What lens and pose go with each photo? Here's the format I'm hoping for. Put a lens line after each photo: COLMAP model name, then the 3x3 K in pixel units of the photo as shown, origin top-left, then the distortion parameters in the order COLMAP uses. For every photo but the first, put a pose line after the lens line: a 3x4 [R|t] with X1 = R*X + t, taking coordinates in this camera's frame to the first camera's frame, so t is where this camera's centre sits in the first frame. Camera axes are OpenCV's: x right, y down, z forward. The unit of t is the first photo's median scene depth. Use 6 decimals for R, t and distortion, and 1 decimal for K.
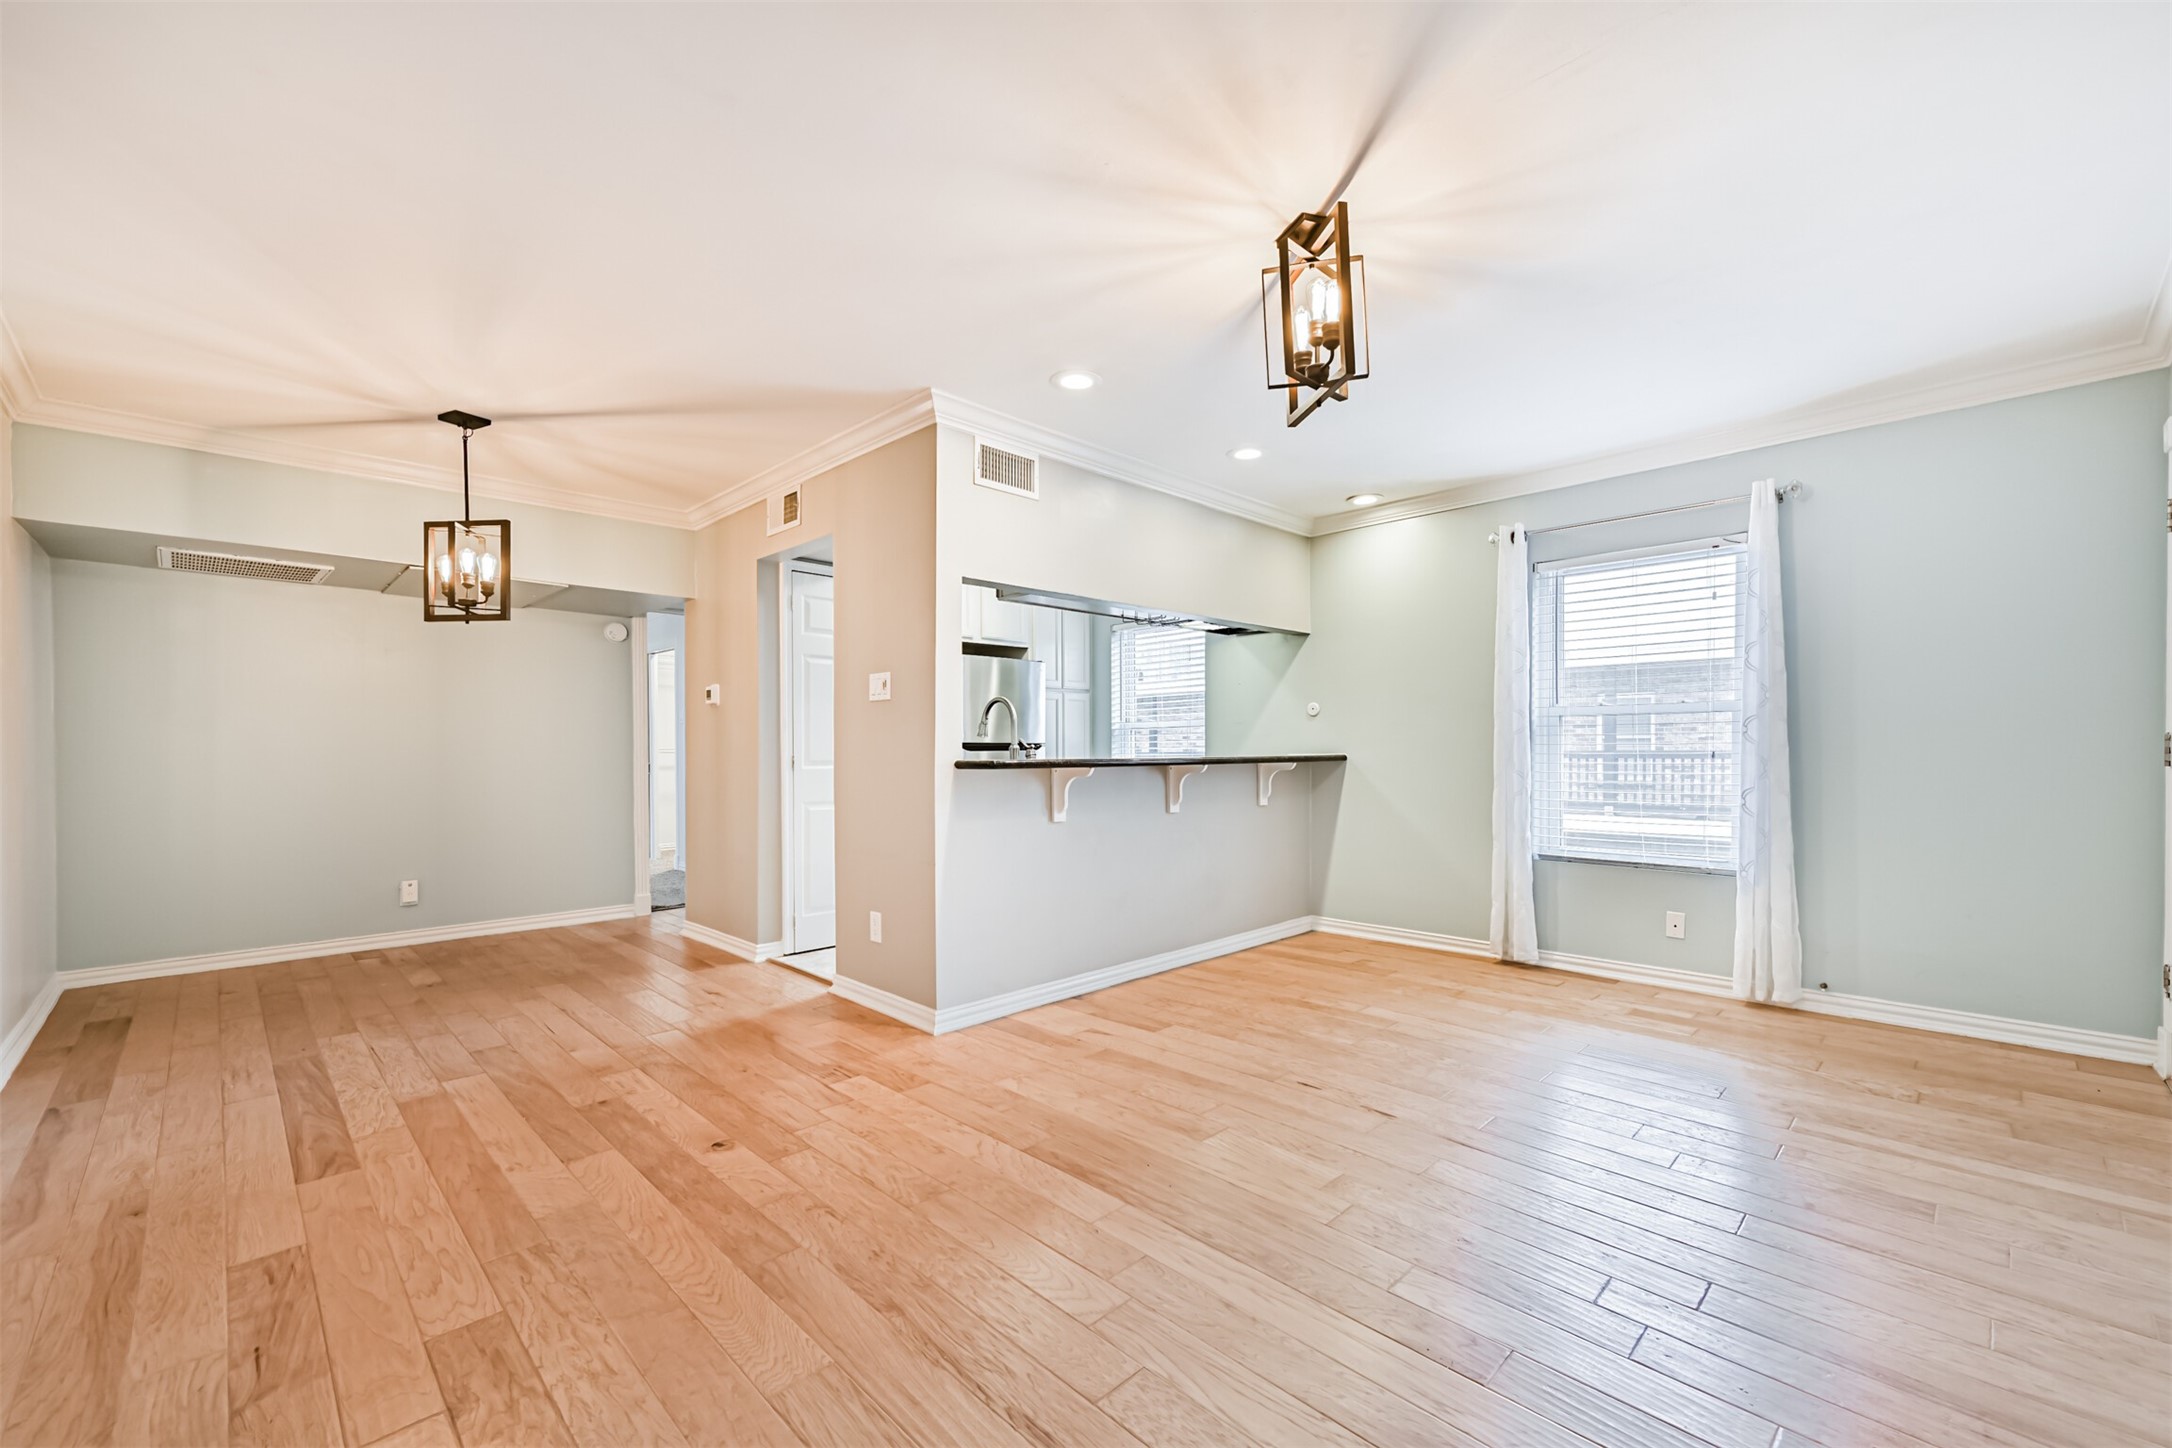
lens RADIAL K [[884.8, 0, 1112.5], [0, 884.8, 769.8], [0, 0, 1]] dist [-0.000060, -0.000121]
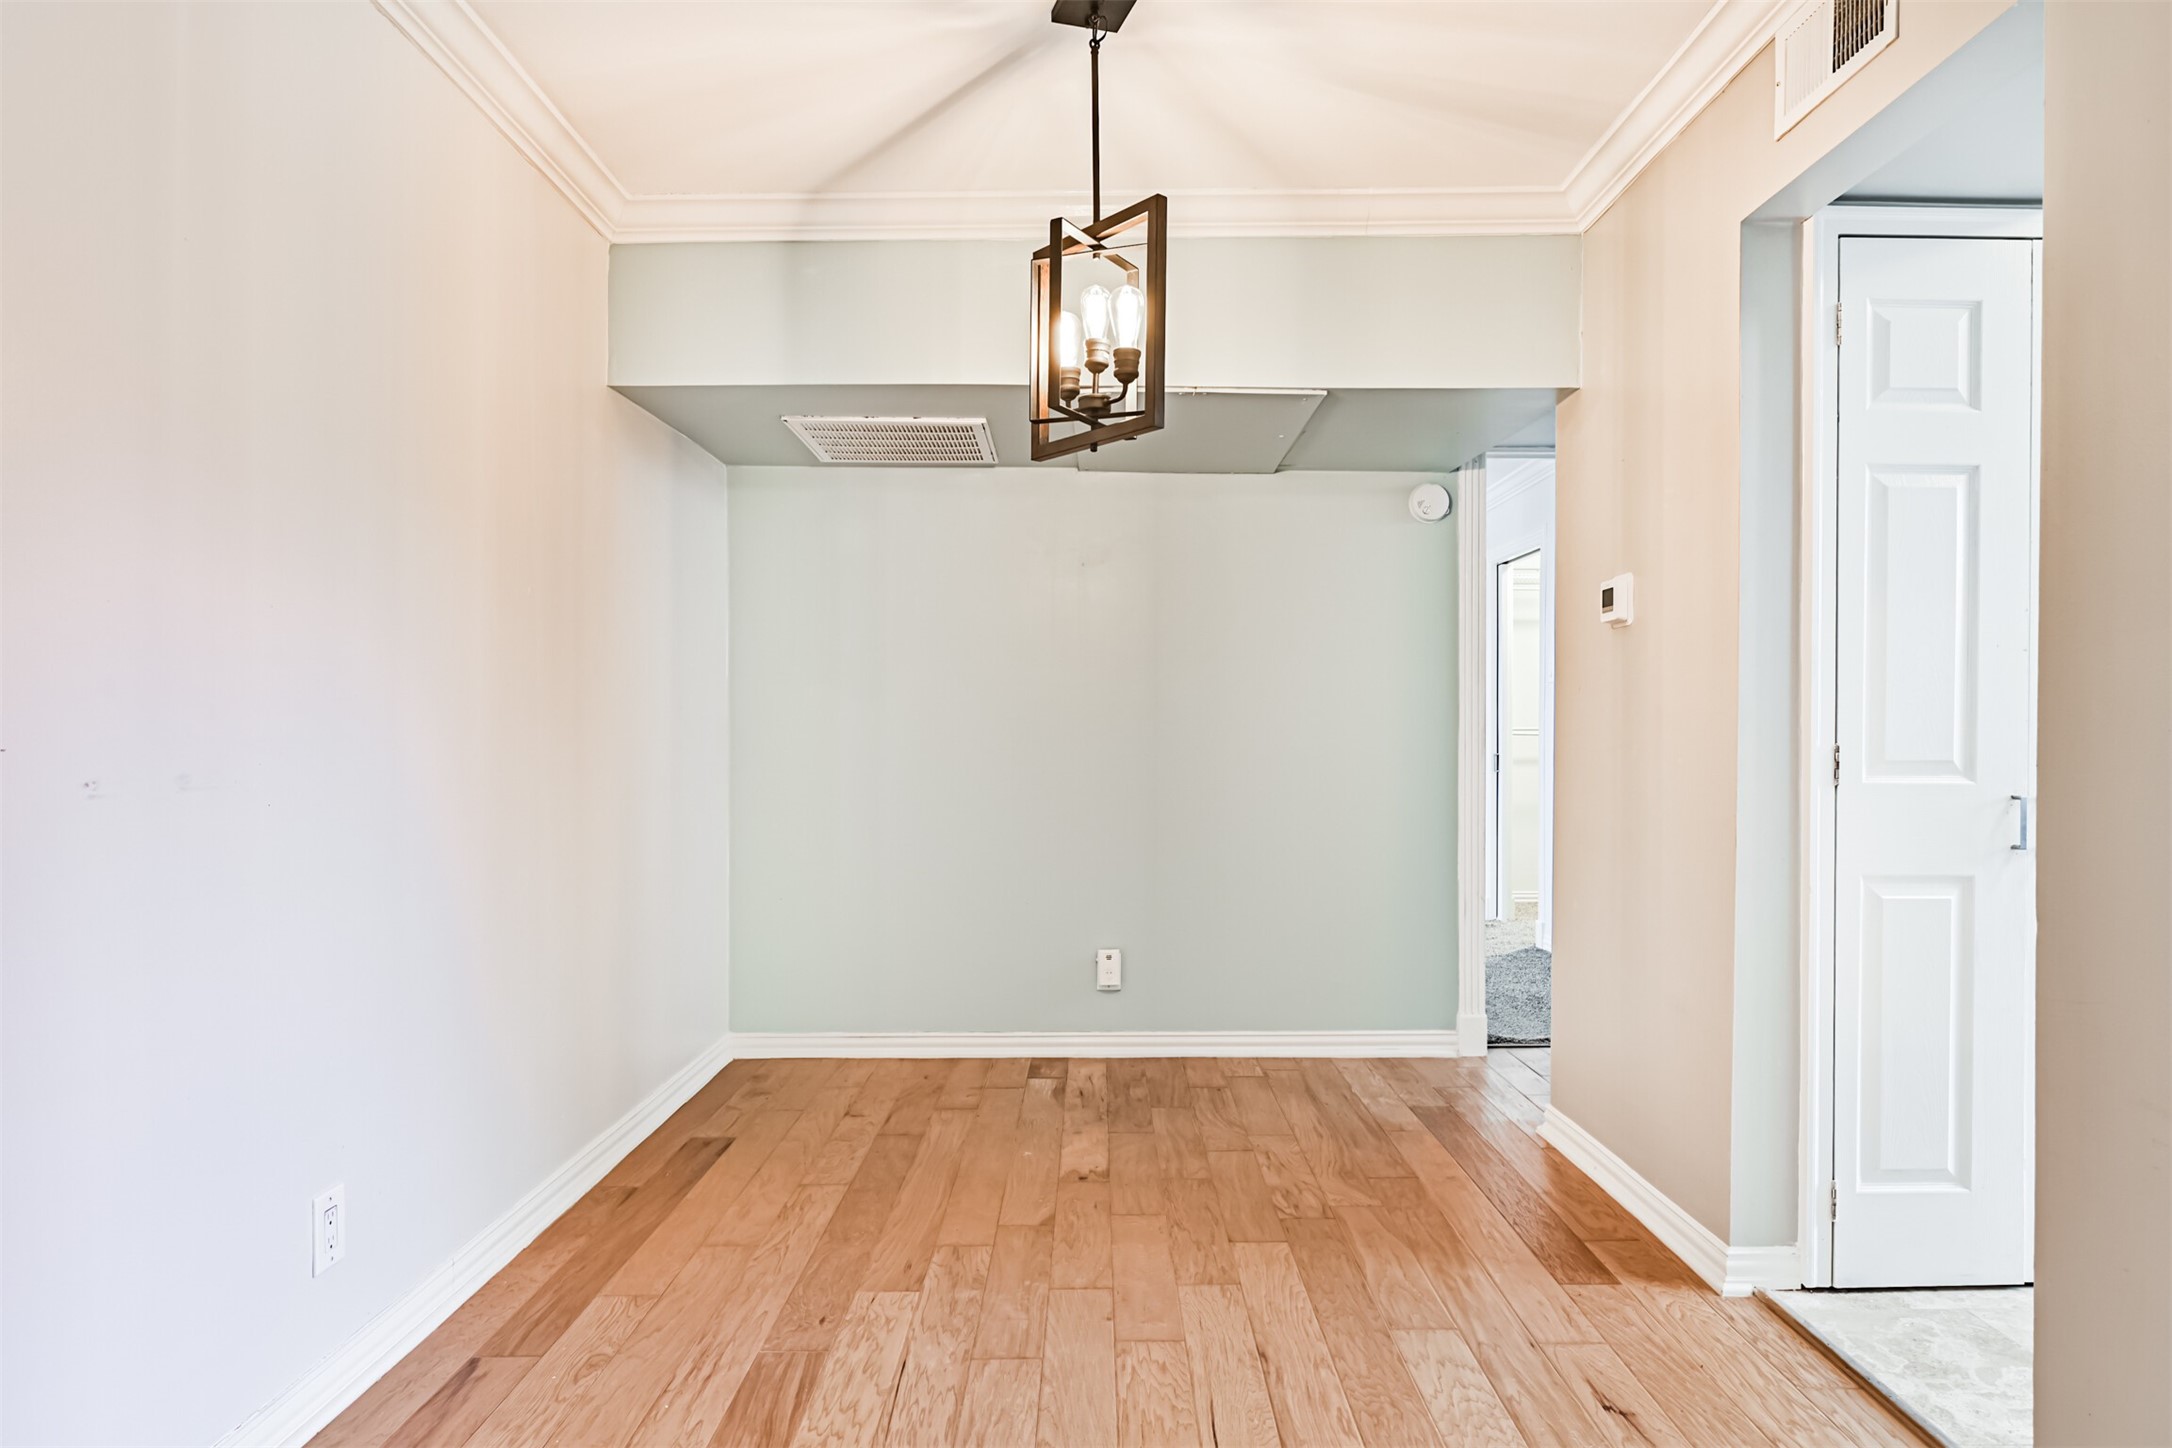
lens RADIAL K [[1303.1, 0, 1089.1], [0, 1303.1, 737.3], [0, 0, 1]] dist [-0.004168, 0.000097]
pose [[0.698727, 0.004466, -0.715374, -0.192880], [-0.016529, 0.999814, -0.009903, -0.009145], [0.715197, 0.018744, 0.698671, 0.407902]]
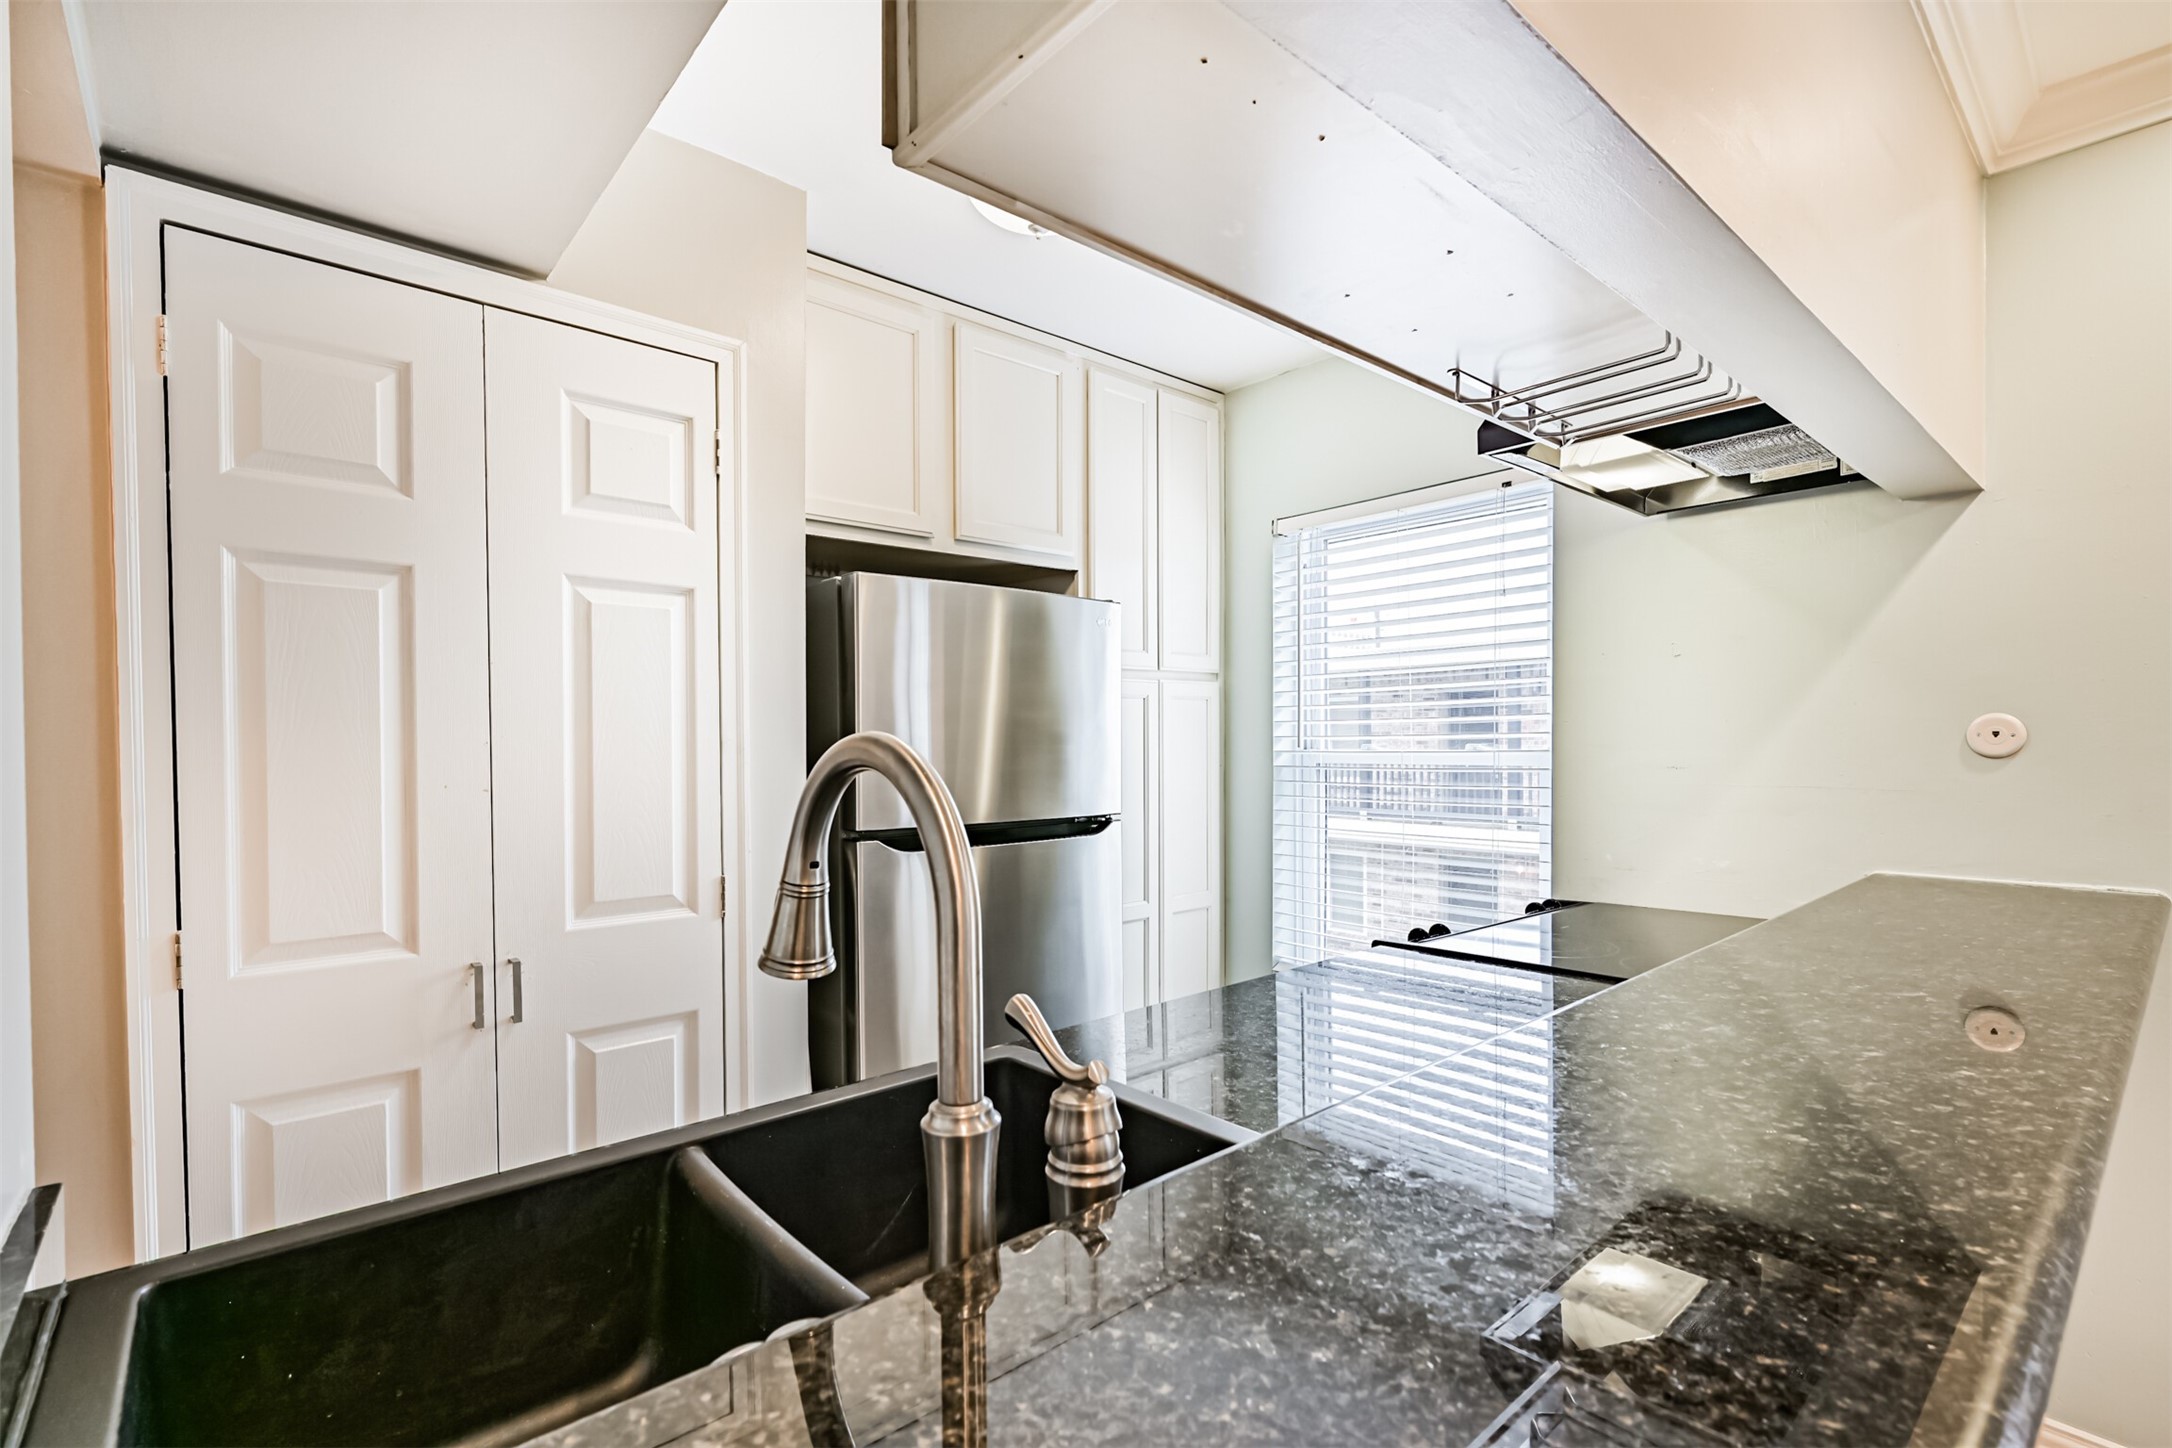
lens RADIAL K [[981.9, 0, 1092.7], [0, 981.9, 744.4], [0, 0, 1]] dist [0.000472, -0.000634]
pose [[0.996828, -0.002842, -0.079530, -0.070297], [0.001241, 0.999796, -0.020173, -0.064914], [0.079571, 0.020011, 0.996628, 0.727501]]
